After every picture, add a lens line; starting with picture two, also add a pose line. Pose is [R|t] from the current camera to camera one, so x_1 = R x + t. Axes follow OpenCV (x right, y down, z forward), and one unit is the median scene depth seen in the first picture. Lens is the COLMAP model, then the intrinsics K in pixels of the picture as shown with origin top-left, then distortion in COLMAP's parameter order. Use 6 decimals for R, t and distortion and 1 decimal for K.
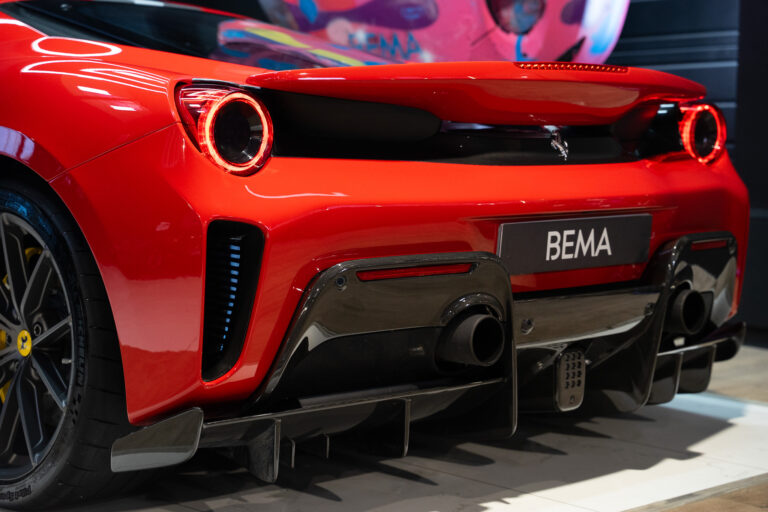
lens RADIAL K [[1458.7, 0, 382.5], [0, 1458.7, 254.7], [0, 0, 1]] dist [0.374776, 0.000000]
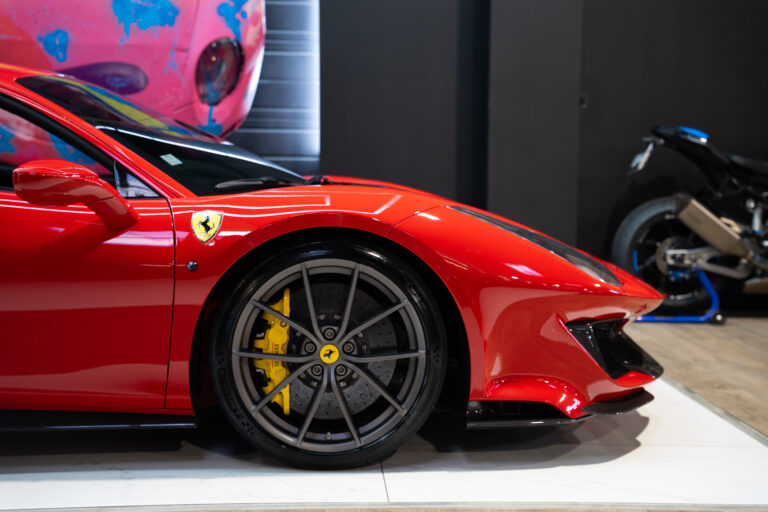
lens RADIAL K [[1151.8, 0, 381.9], [0, 1151.8, 263.5], [0, 0, 1]] dist [0.252970, 0.000000]
pose [[0.650716, -0.067615, 0.756305, -1.082366], [0.059116, 0.997515, 0.038317, -0.066114], [-0.757017, 0.019776, 0.653096, 0.347715]]
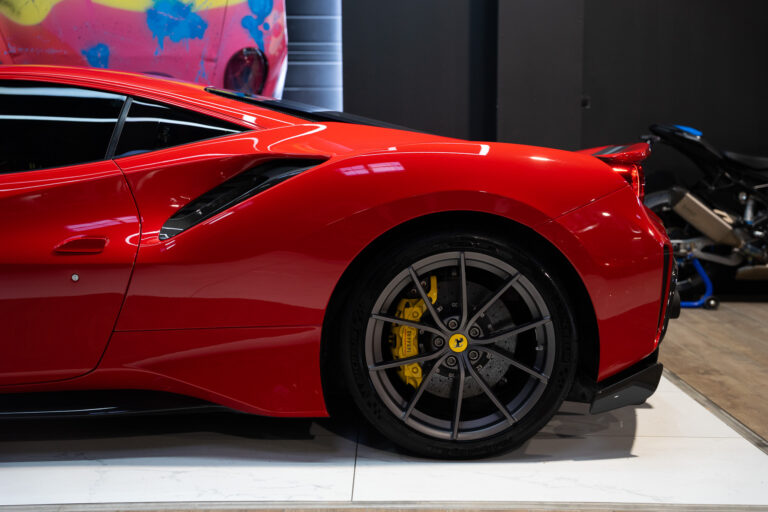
lens RADIAL K [[973.1, 0, 381.0], [0, 973.1, 264.1], [0, 0, 1]] dist [0.165421, 0.000000]
pose [[0.694367, -0.082298, 0.714900, -0.914796], [0.066312, 0.996530, 0.050311, -0.065027], [-0.716560, 0.012472, 0.697414, 0.391381]]
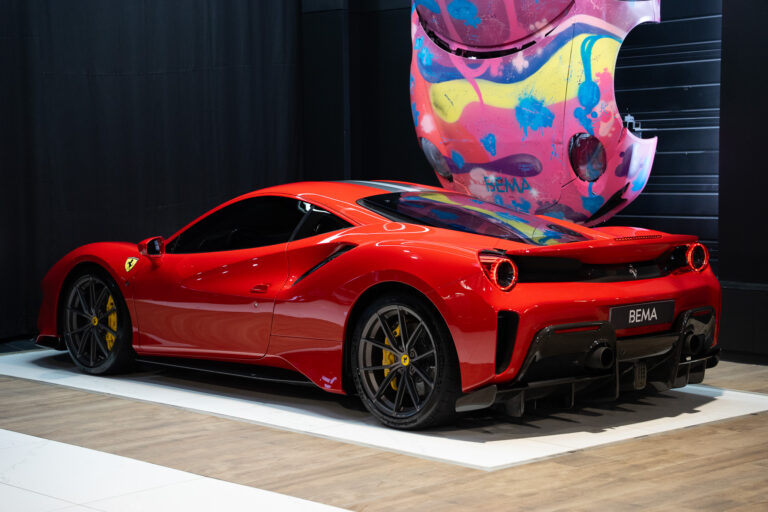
lens RADIAL K [[1458.7, 0, 376.7], [0, 1458.7, 252.3], [0, 0, 1]] dist [0.374776, 0.000000]
pose [[0.999863, -0.014013, -0.008860, -0.253141], [0.013846, 0.999731, -0.018616, -0.066845], [0.009119, 0.018491, 0.999787, -1.273381]]
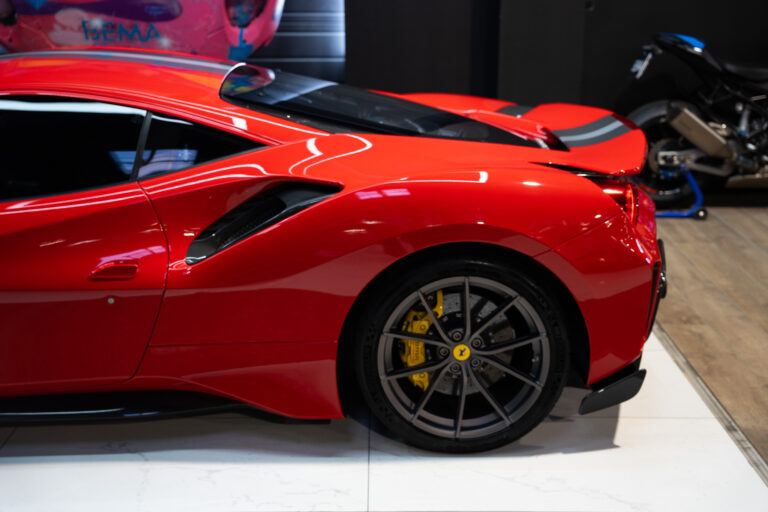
lens RADIAL K [[973.1, 0, 382.4], [0, 973.1, 262.3], [0, 0, 1]] dist [0.165421, 0.000000]
pose [[0.688677, -0.228070, 0.688264, -0.943048], [0.067894, 0.965355, 0.251954, -0.284242], [-0.721882, -0.126786, 0.680302, 0.365731]]
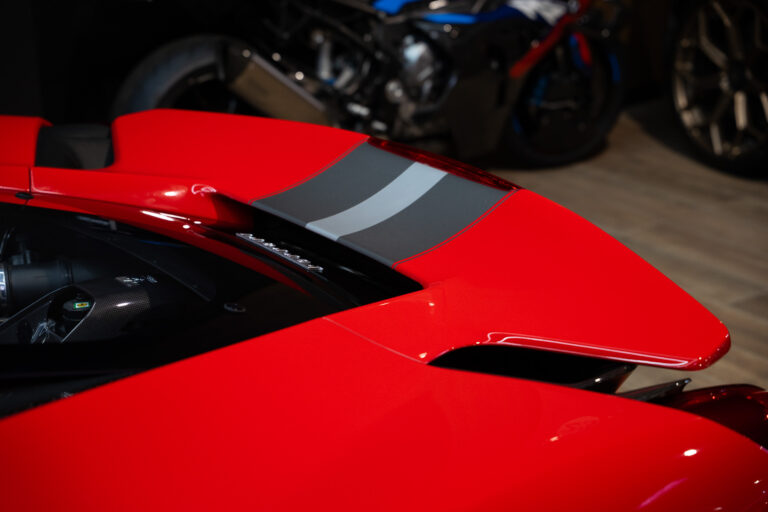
lens RADIAL K [[1458.7, 0, 387.8], [0, 1458.7, 257.7], [0, 0, 1]] dist [0.374776, 0.000000]
pose [[0.114574, -0.348676, 0.930214, -0.594967], [0.089800, 0.936182, 0.339852, -0.339344], [-0.989348, 0.044595, 0.138573, 0.914229]]
